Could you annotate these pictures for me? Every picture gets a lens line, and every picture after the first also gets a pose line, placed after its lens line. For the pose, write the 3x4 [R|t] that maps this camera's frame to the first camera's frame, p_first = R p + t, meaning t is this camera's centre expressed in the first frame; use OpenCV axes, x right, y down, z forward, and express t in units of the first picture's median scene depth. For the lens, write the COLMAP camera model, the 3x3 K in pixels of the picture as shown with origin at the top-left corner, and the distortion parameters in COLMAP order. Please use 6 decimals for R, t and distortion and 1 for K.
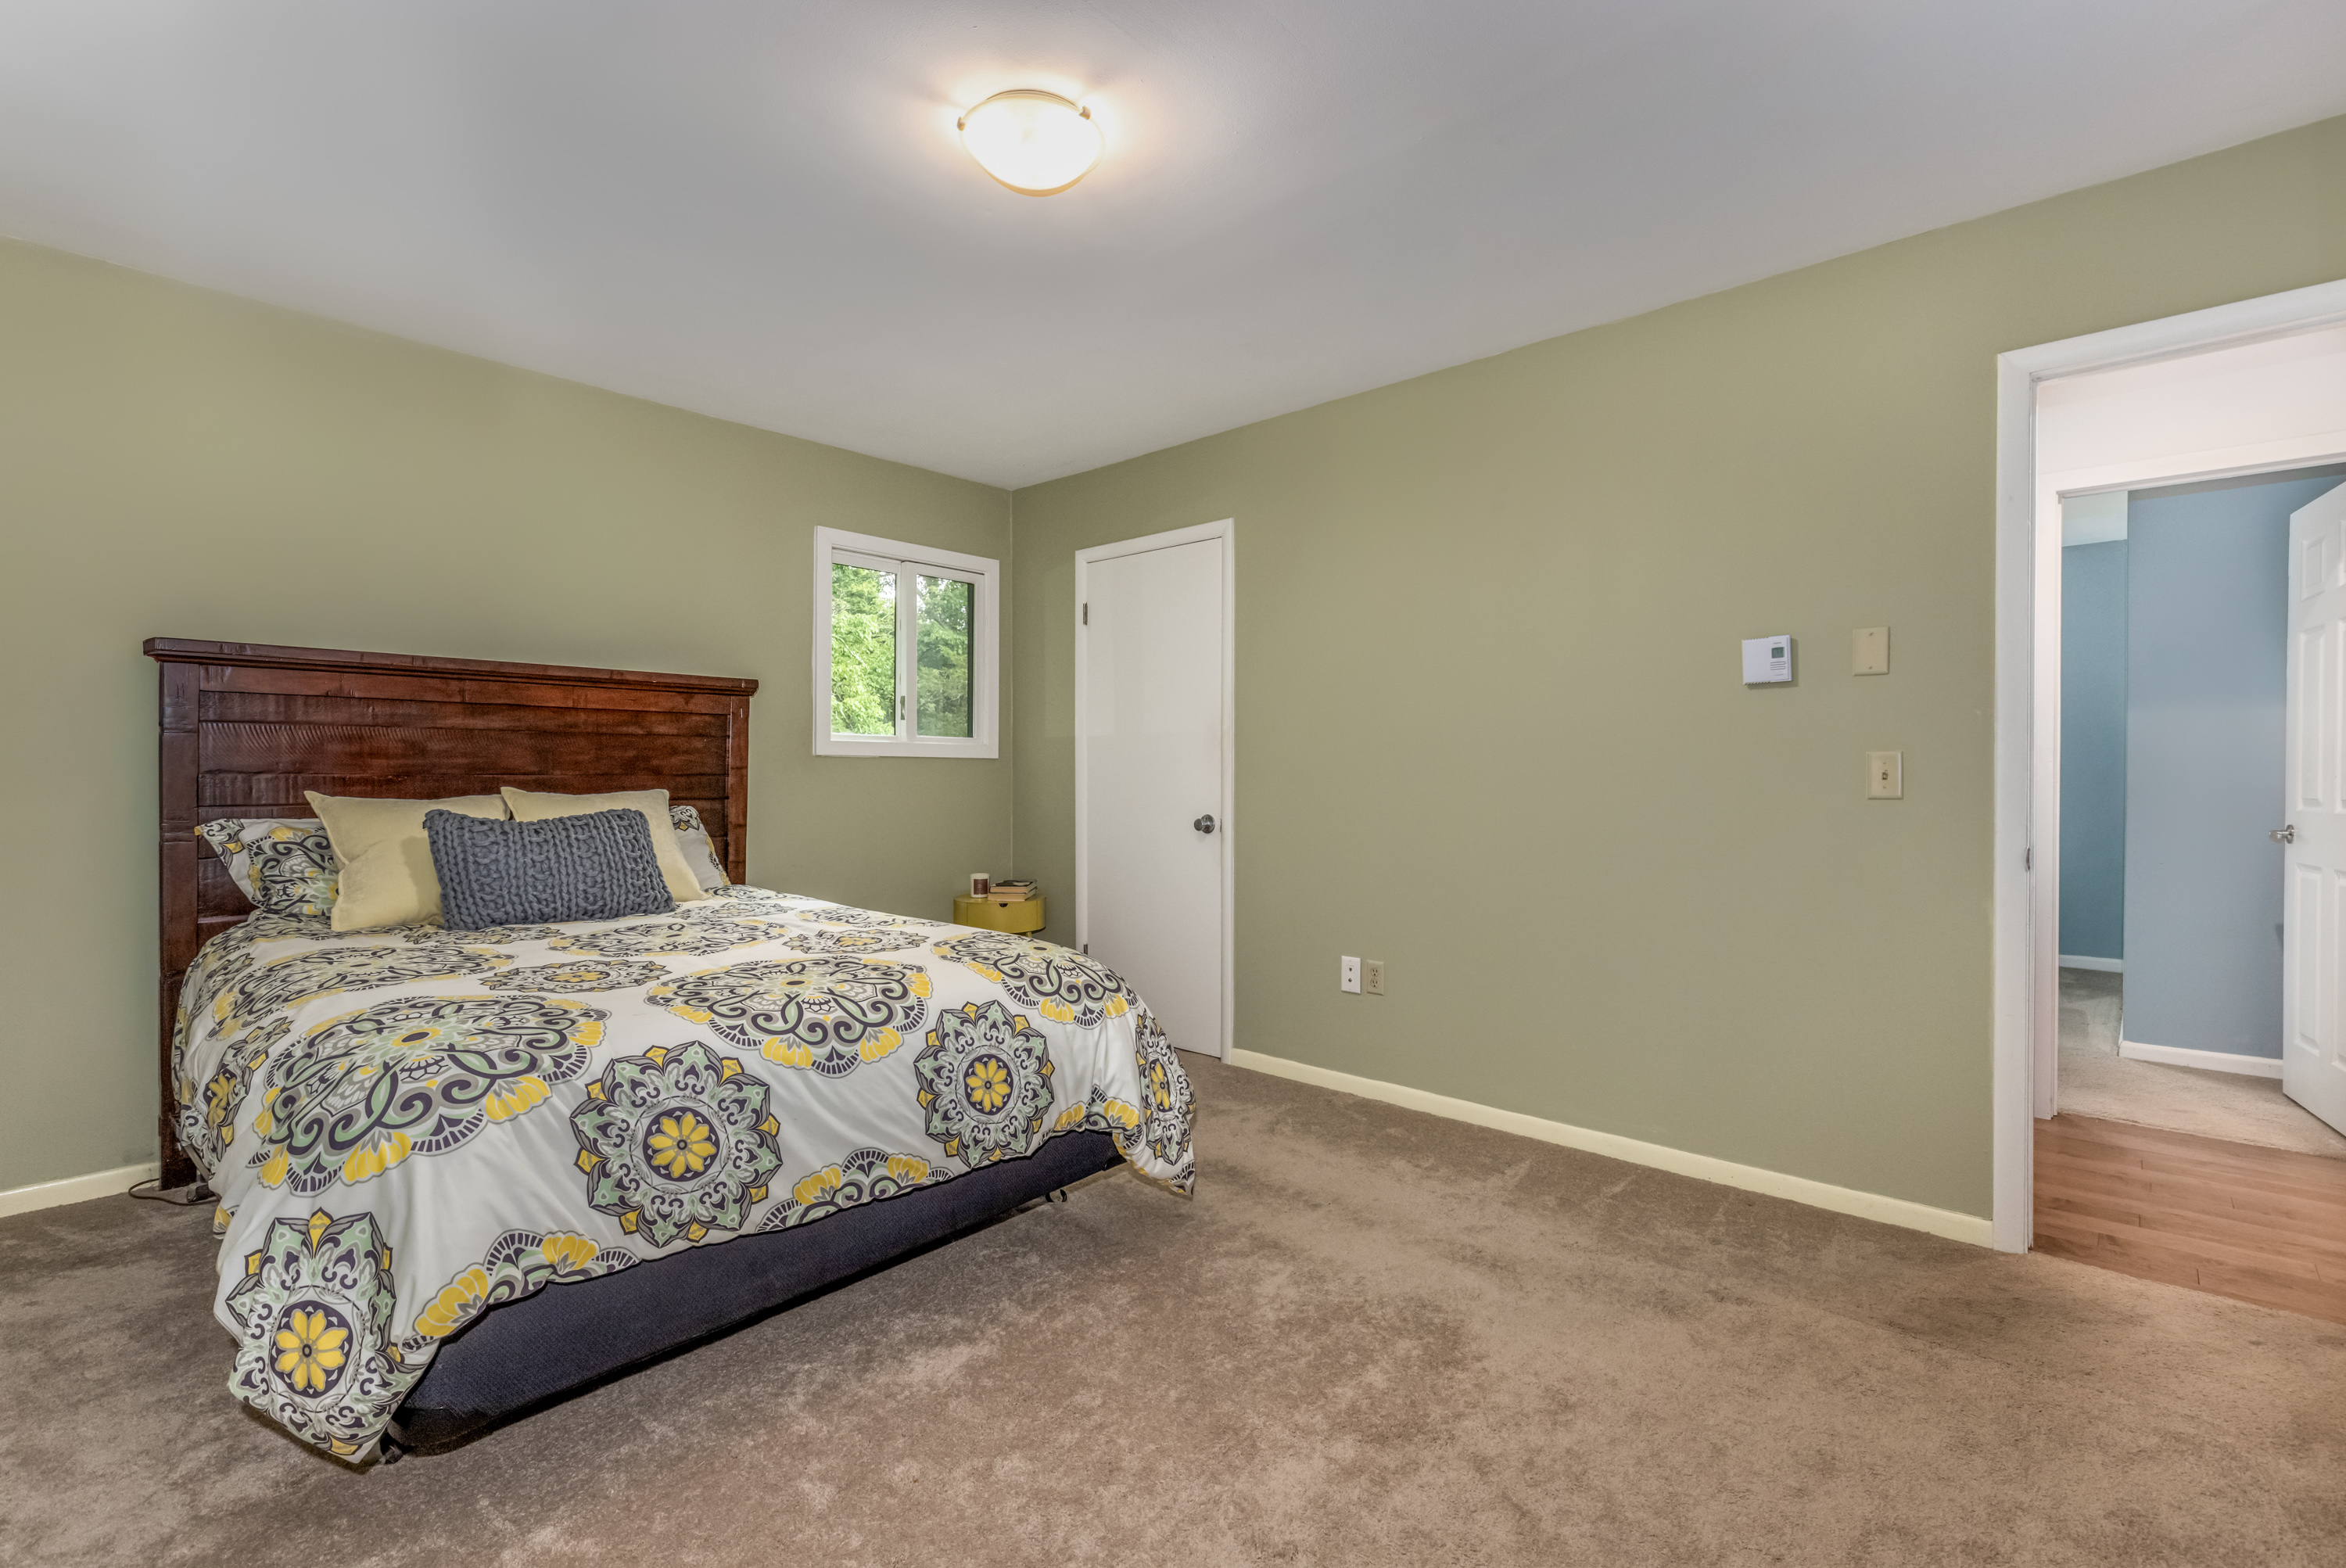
lens RADIAL K [[1064.3, 0, 1168.3], [0, 1064.3, 781.5], [0, 0, 1]] dist [0.003213, 0.000300]
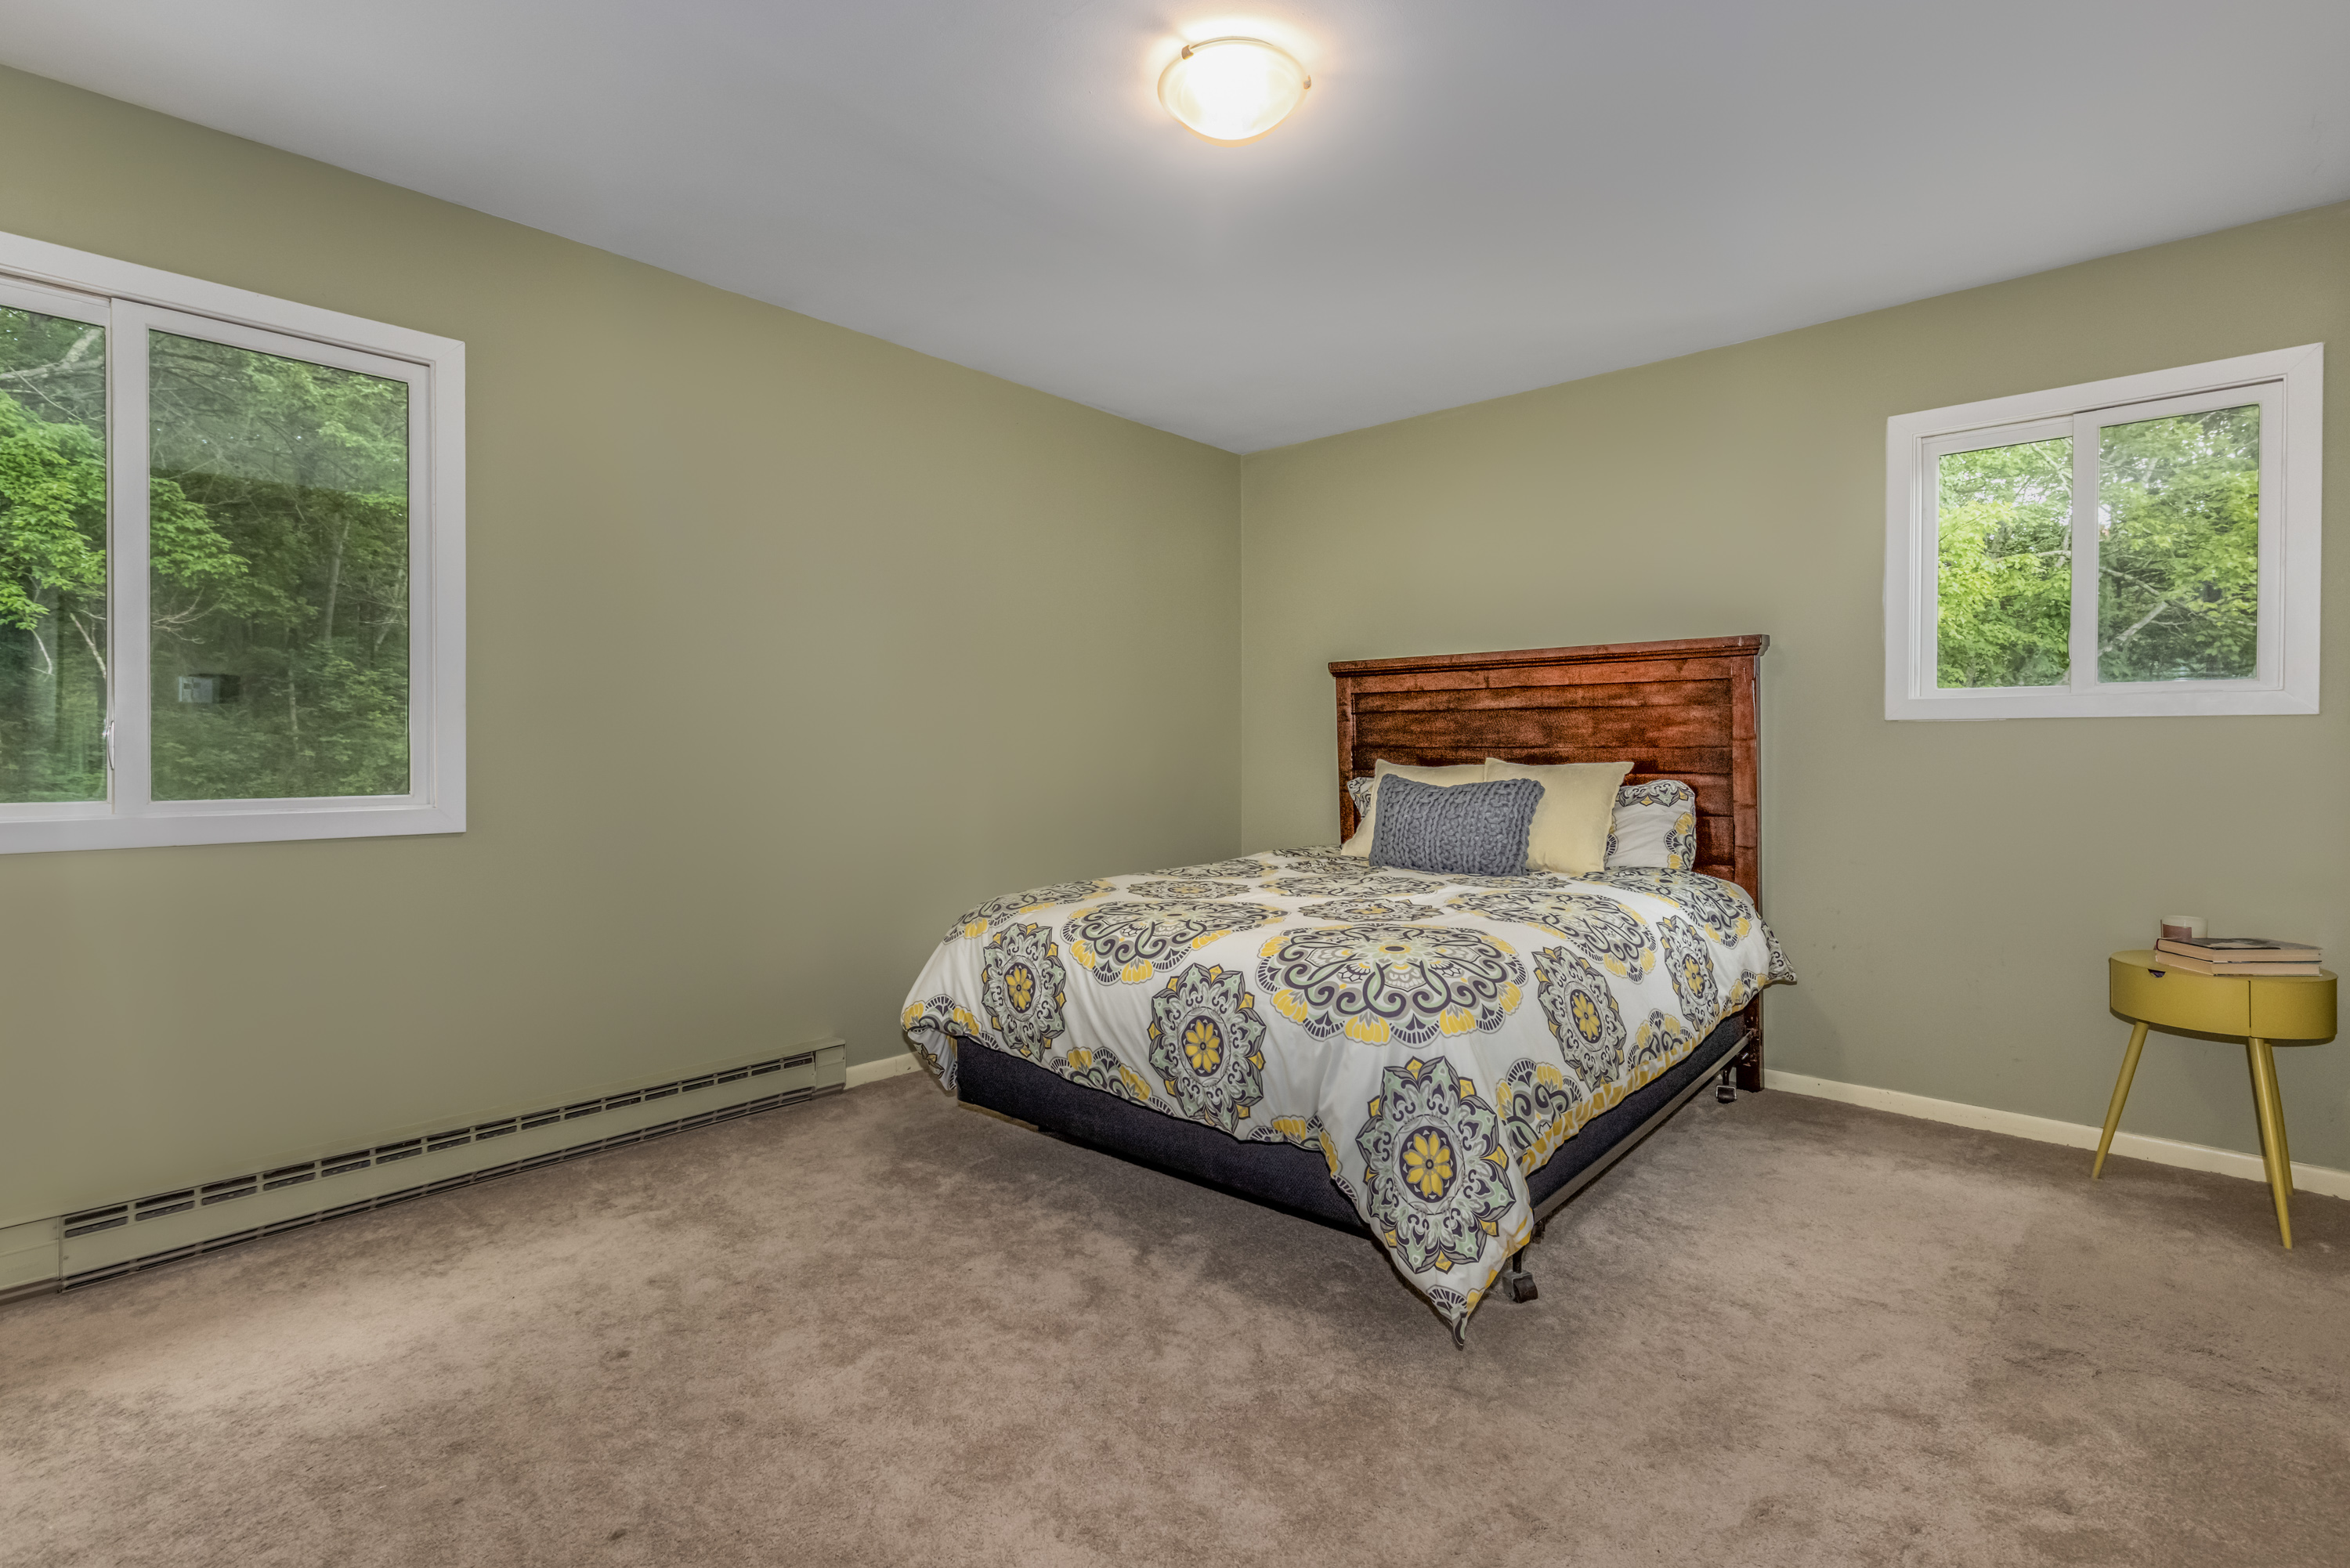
lens RADIAL K [[1088.1, 0, 1169.4], [0, 1088.1, 756.2], [0, 0, 1]] dist [-0.001022, -0.000015]
pose [[0.006324, 0.003009, -0.999975, 0.852935], [-0.005450, 0.999981, 0.002975, 0.002635], [0.999965, 0.005431, 0.006340, 0.932026]]
